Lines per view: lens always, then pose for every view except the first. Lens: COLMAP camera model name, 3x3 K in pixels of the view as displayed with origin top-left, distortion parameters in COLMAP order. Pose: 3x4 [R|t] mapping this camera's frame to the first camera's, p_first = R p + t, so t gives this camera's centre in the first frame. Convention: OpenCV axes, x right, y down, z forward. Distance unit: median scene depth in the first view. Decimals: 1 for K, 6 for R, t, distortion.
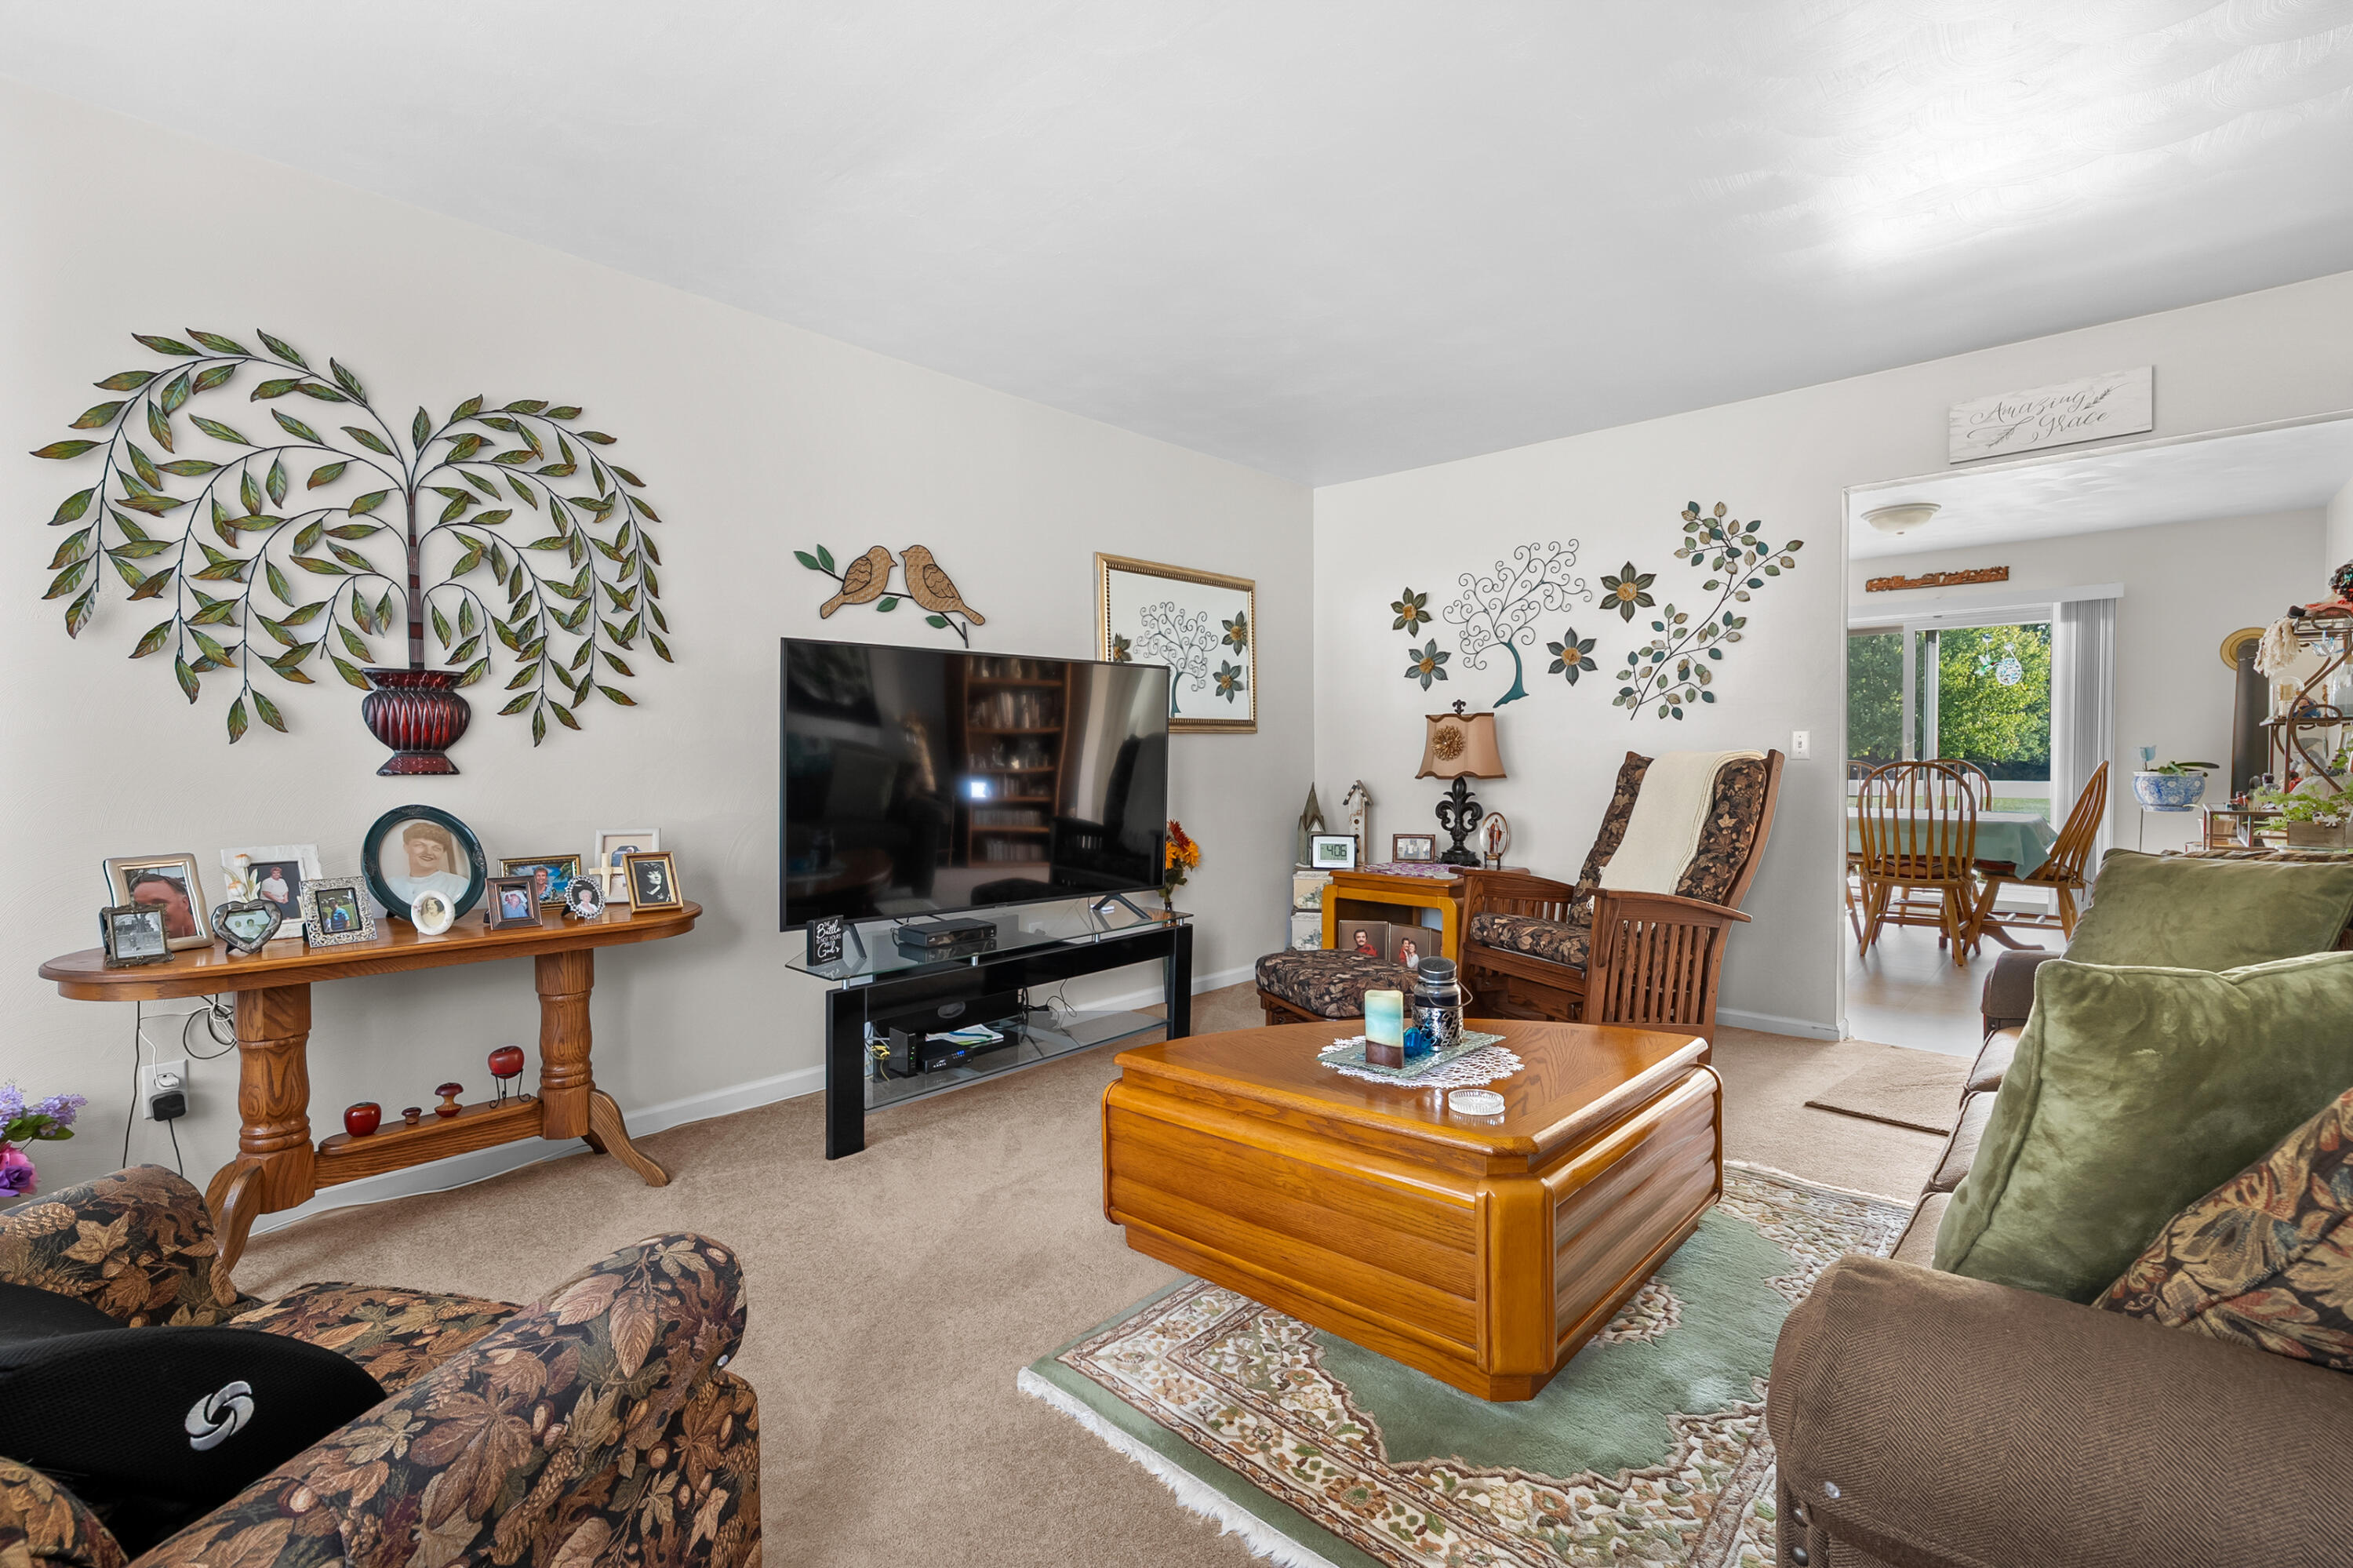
lens RADIAL K [[1072.8, 0, 1176.5], [0, 1072.8, 784.0], [0, 0, 1]] dist [-0.000299, 0.000445]
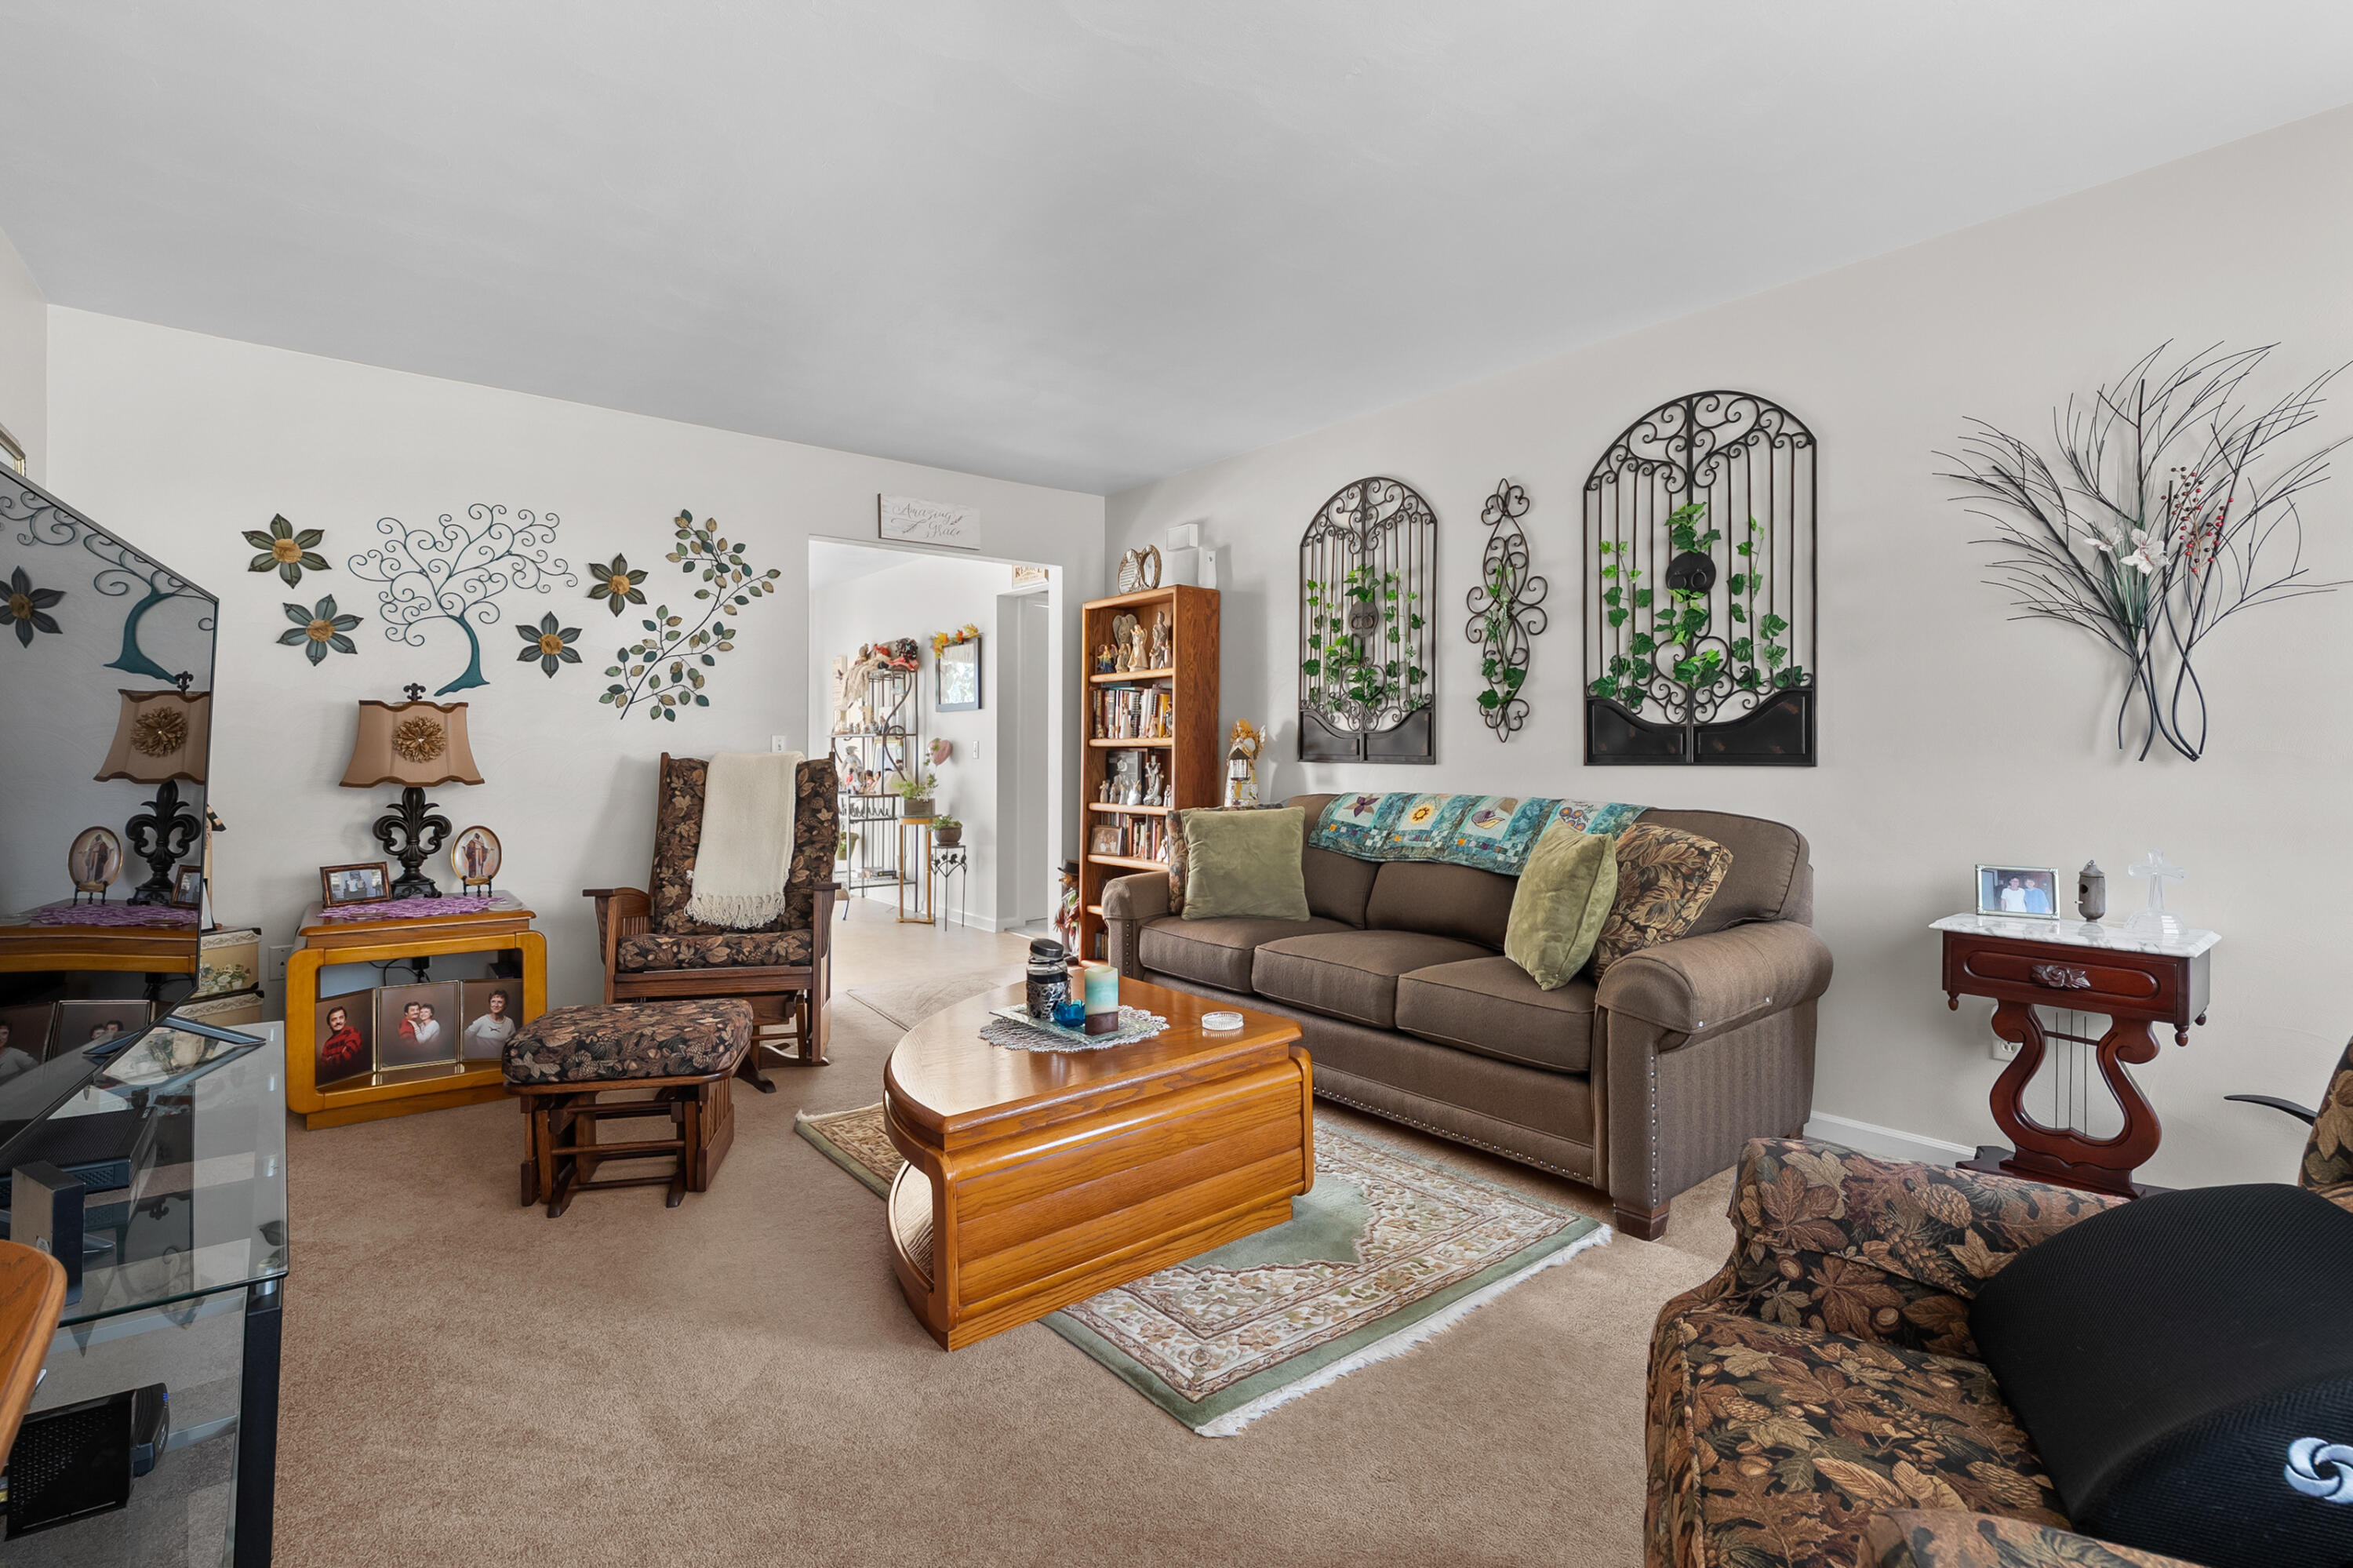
lens RADIAL K [[1079.4, 0, 1177.0], [0, 1079.4, 750.0], [0, 0, 1]] dist [-0.013522, 0.012250]
pose [[0.139661, 0.007707, 0.990169, -0.418145], [0.023511, 0.999662, -0.011098, -0.009125], [-0.989920, 0.024830, 0.139433, 0.347298]]
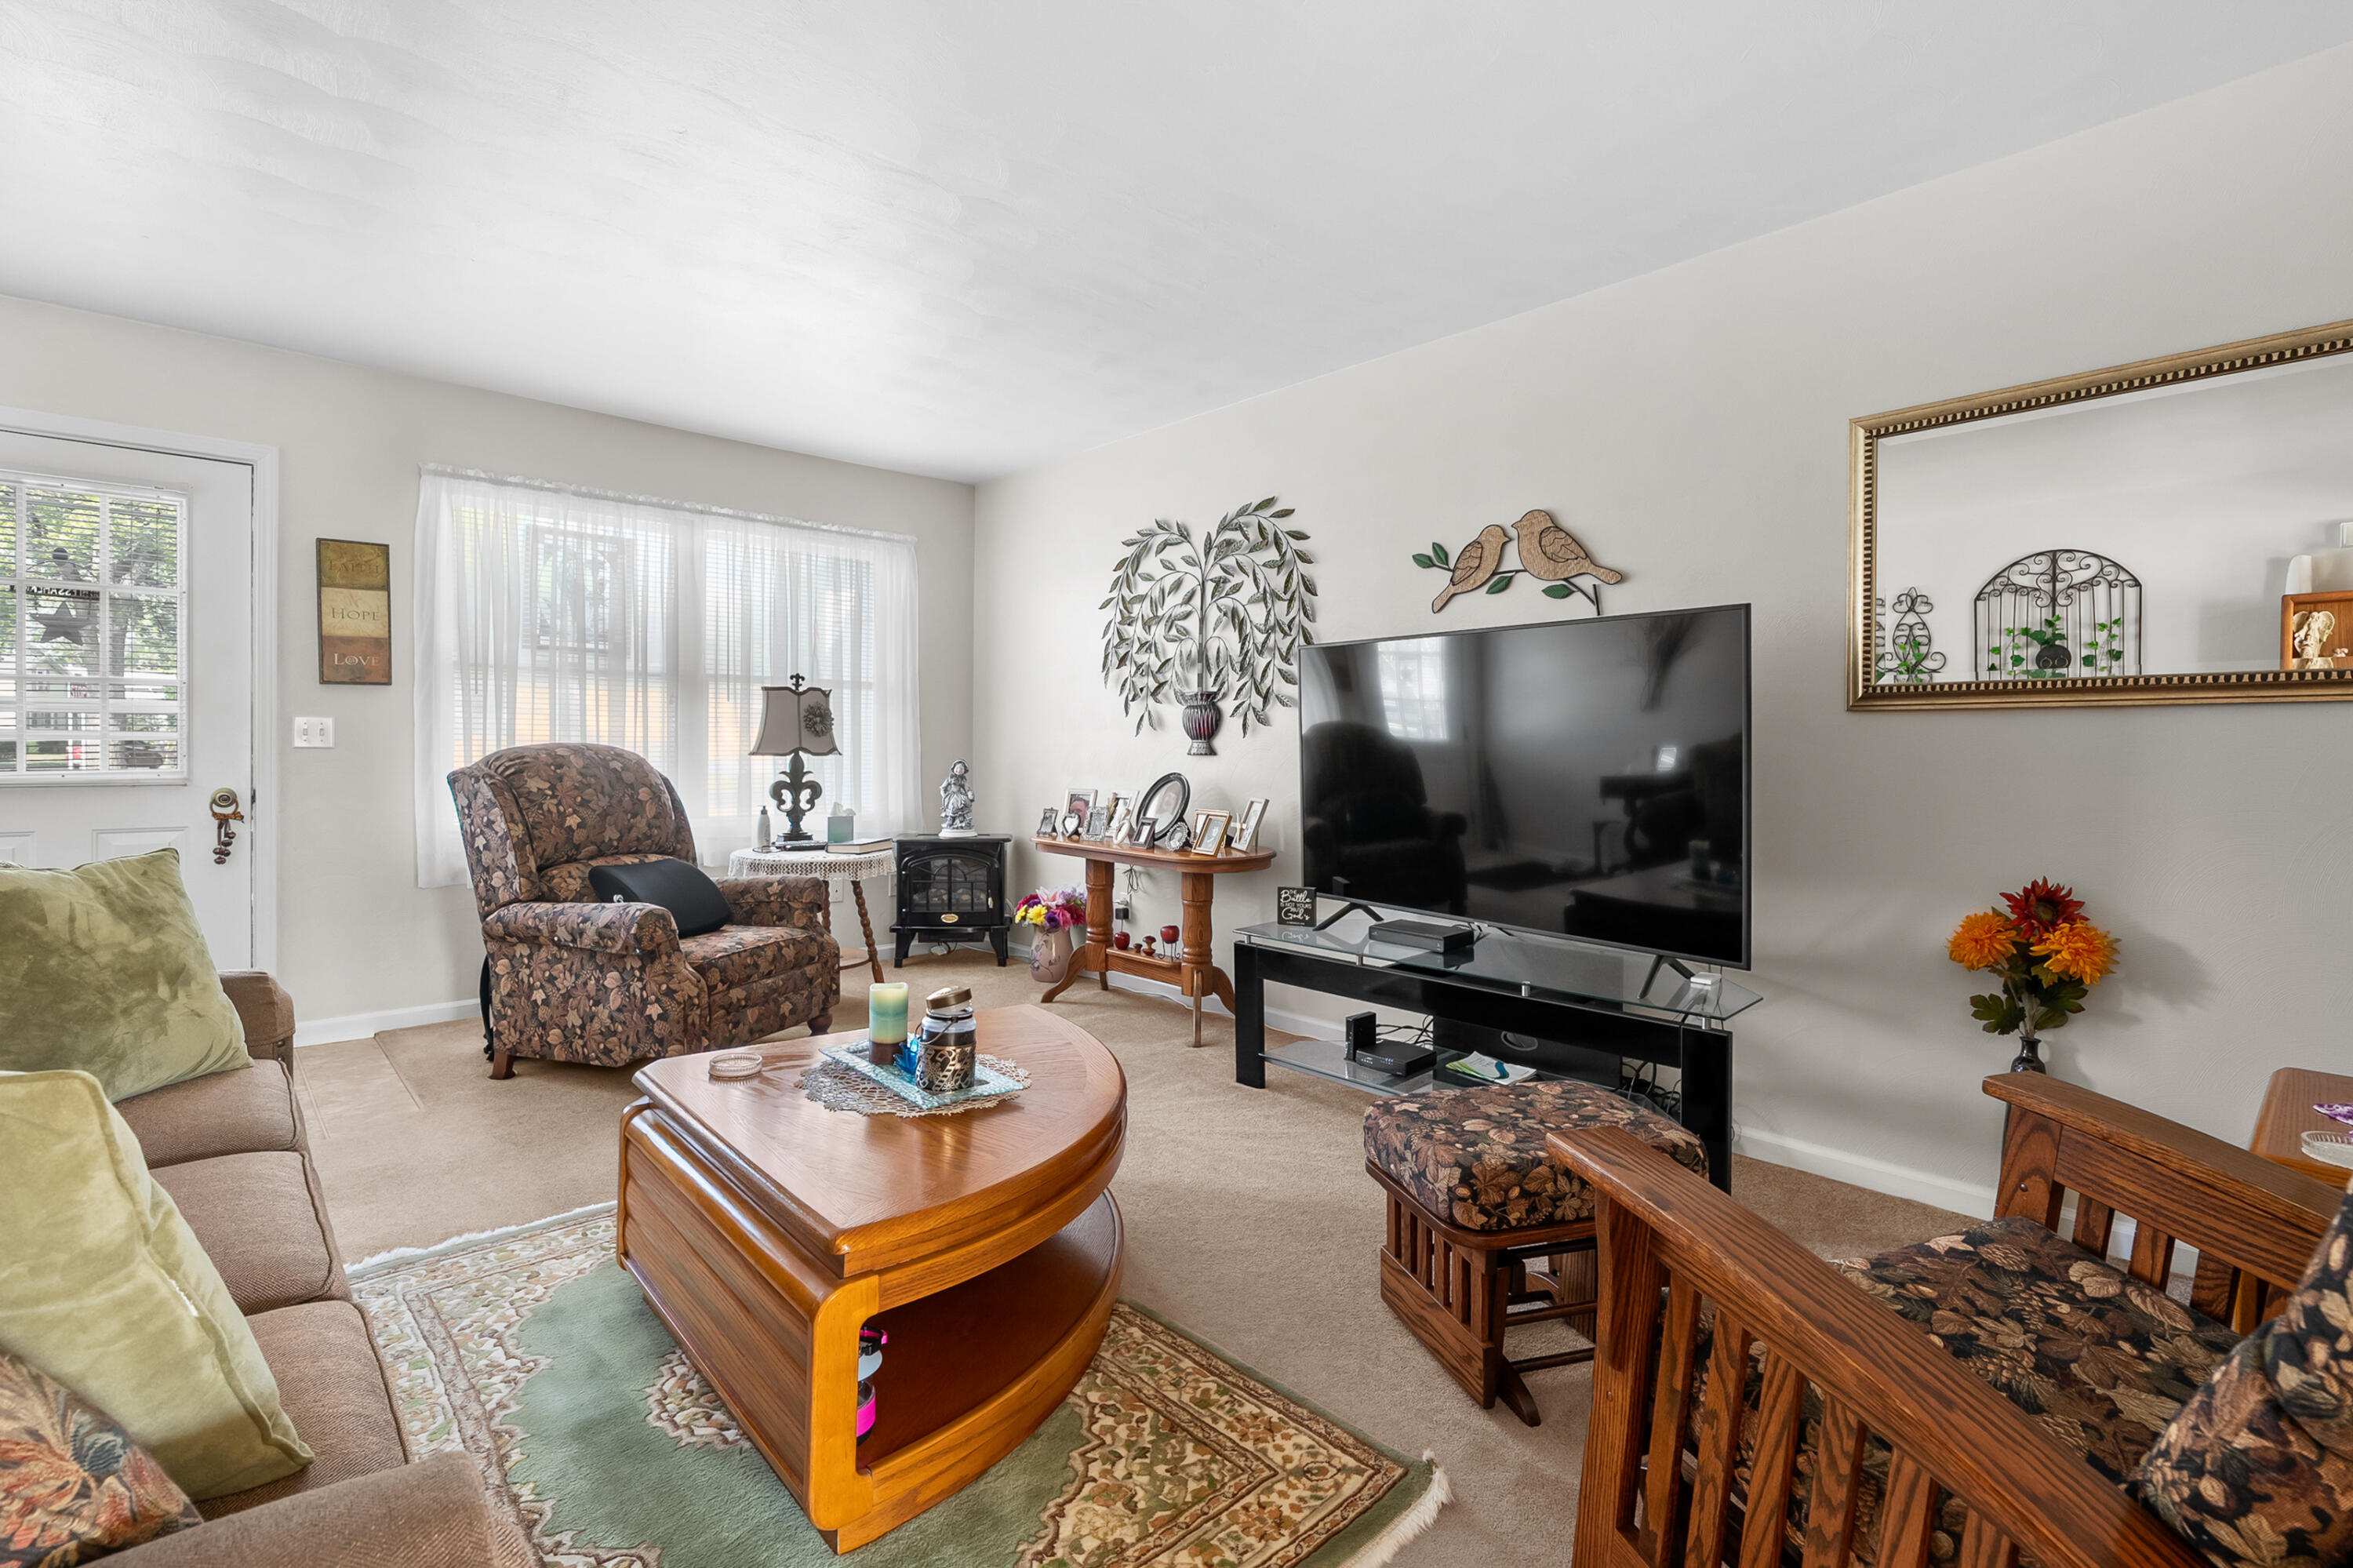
lens RADIAL K [[1042.5, 0, 1225.7], [0, 1042.5, 757.5], [0, 0, 1]] dist [-0.000811, 0.000024]
pose [[-0.053677, 0.010153, -0.998507, 1.158625], [-0.038943, 0.999166, 0.012253, -0.032545], [0.997799, 0.039543, -0.053236, 1.445641]]
